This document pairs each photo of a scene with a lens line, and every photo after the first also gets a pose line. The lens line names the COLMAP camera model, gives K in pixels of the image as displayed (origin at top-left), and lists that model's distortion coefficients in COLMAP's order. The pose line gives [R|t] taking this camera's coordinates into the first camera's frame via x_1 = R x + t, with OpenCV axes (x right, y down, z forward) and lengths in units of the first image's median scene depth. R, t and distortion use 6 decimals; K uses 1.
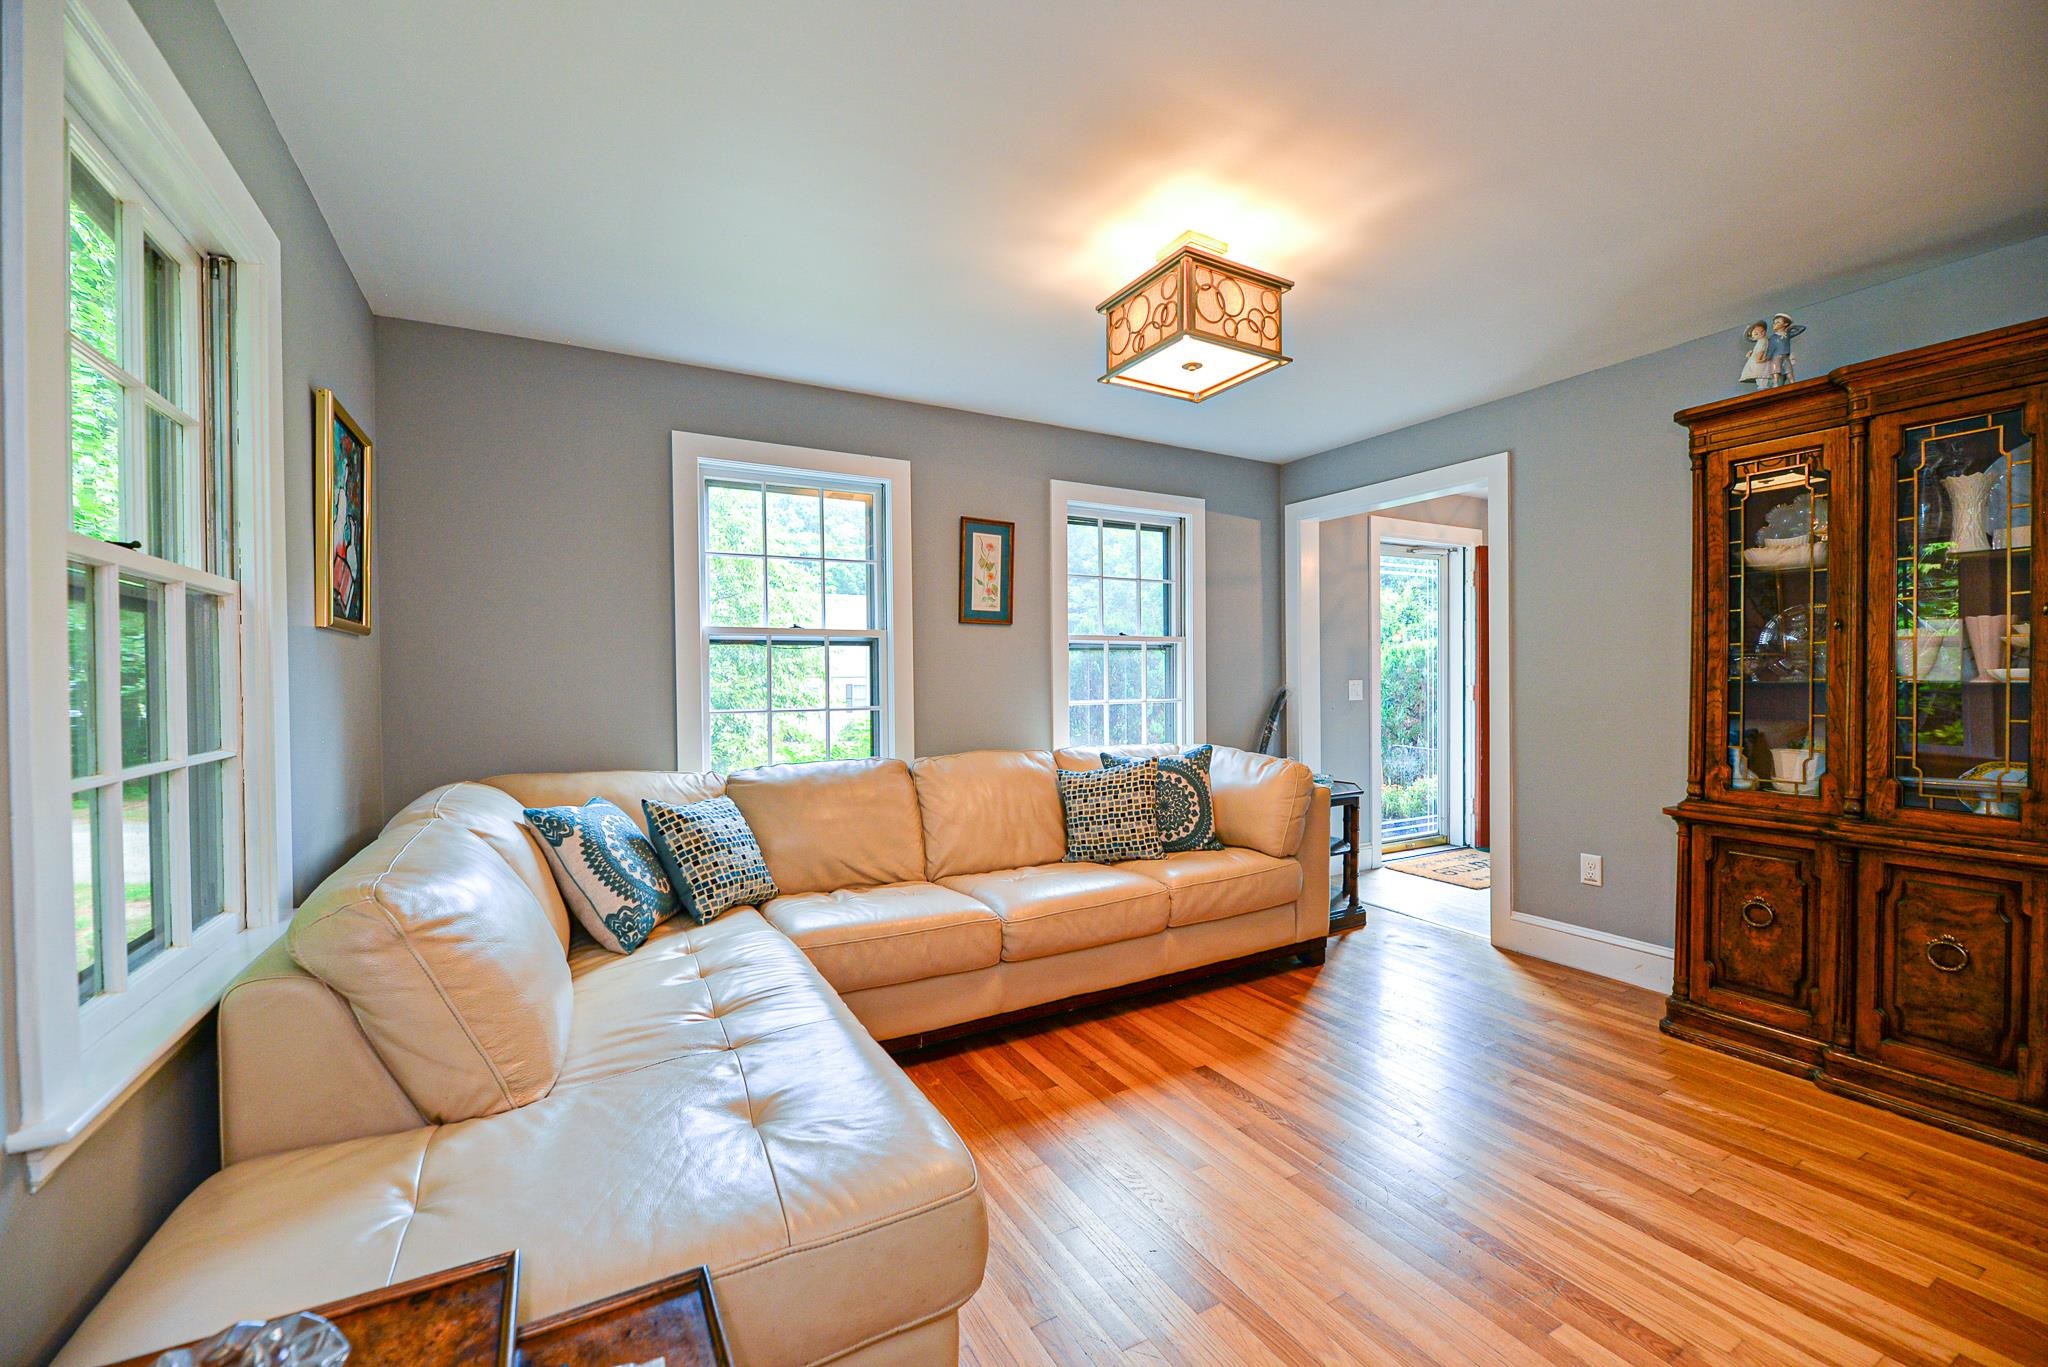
lens RADIAL K [[826.8, 0, 1018.4], [0, 826.8, 675.6], [0, 0, 1]] dist [-0.001616, -0.001760]
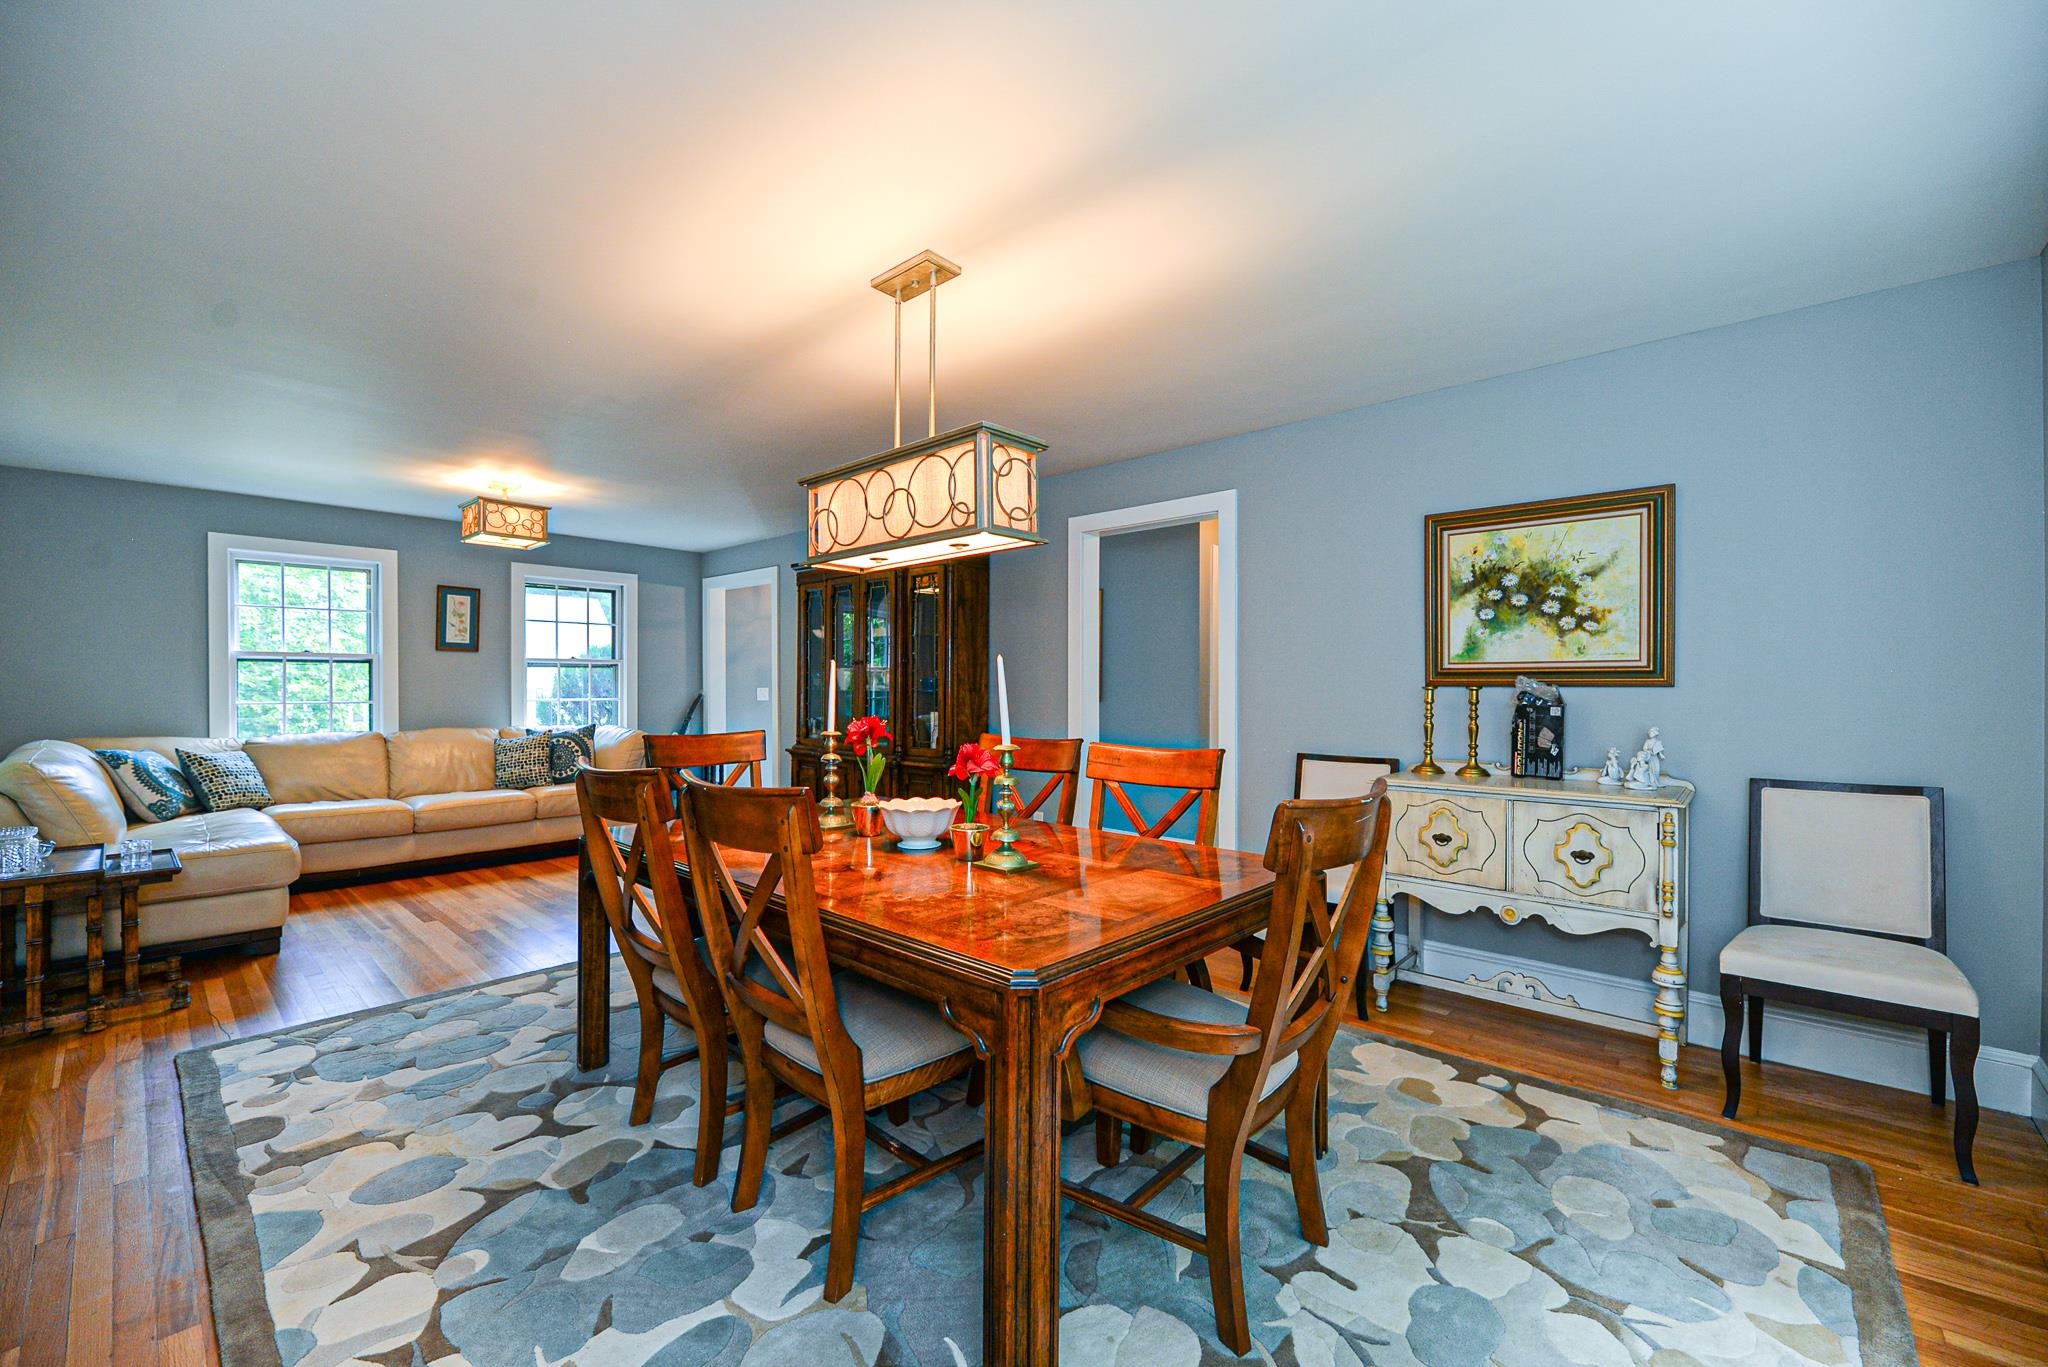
lens RADIAL K [[826.8, 0, 1028.2], [0, 826.8, 687.3], [0, 0, 1]] dist [-0.001616, -0.001760]
pose [[0.946674, 0.011401, 0.321990, 0.616504], [-0.014281, 0.999876, 0.006584, -0.021745], [-0.321875, -0.010831, 0.946720, -1.108124]]
